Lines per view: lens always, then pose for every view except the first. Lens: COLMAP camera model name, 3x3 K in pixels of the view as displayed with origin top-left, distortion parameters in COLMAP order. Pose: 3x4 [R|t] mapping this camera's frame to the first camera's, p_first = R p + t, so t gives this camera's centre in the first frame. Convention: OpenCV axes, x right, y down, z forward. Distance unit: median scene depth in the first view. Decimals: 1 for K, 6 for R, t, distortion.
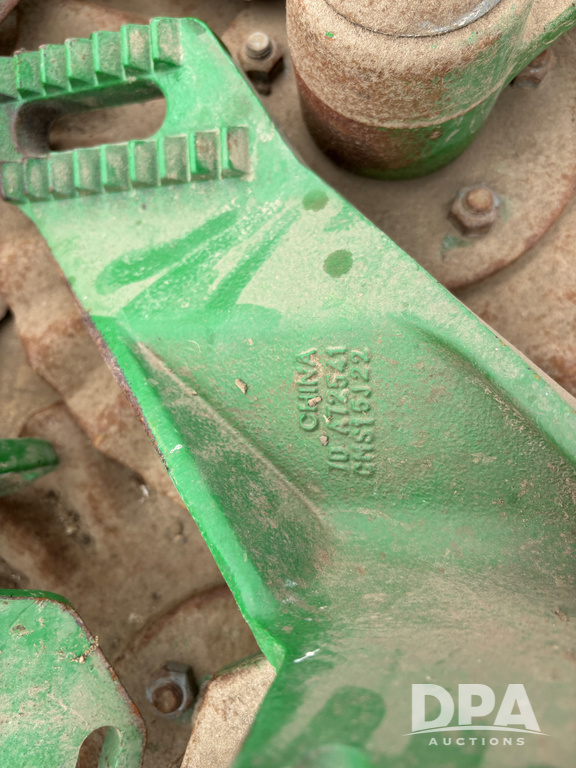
lens RADIAL K [[583.4, 0, 271.6], [0, 583.4, 380.8], [0, 0, 1]] dist [-0.054771, -0.001818]
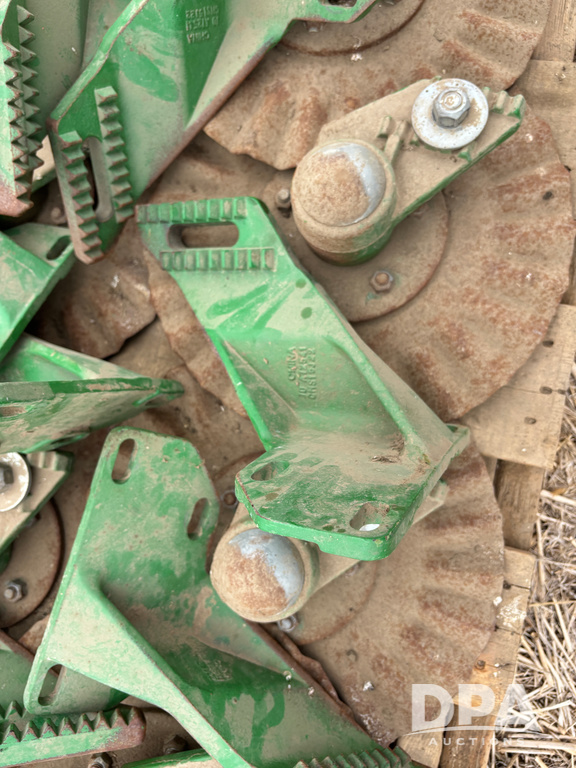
lens RADIAL K [[583.0, 0, 288.0], [0, 583.0, 384.0], [0, 0, 1]] dist [-0.030876, -0.006082]
pose [[0.996703, 0.043648, -0.068389, 0.188390], [-0.039927, 0.997696, 0.054856, -0.028787], [0.070626, -0.051945, 0.996149, -1.281647]]
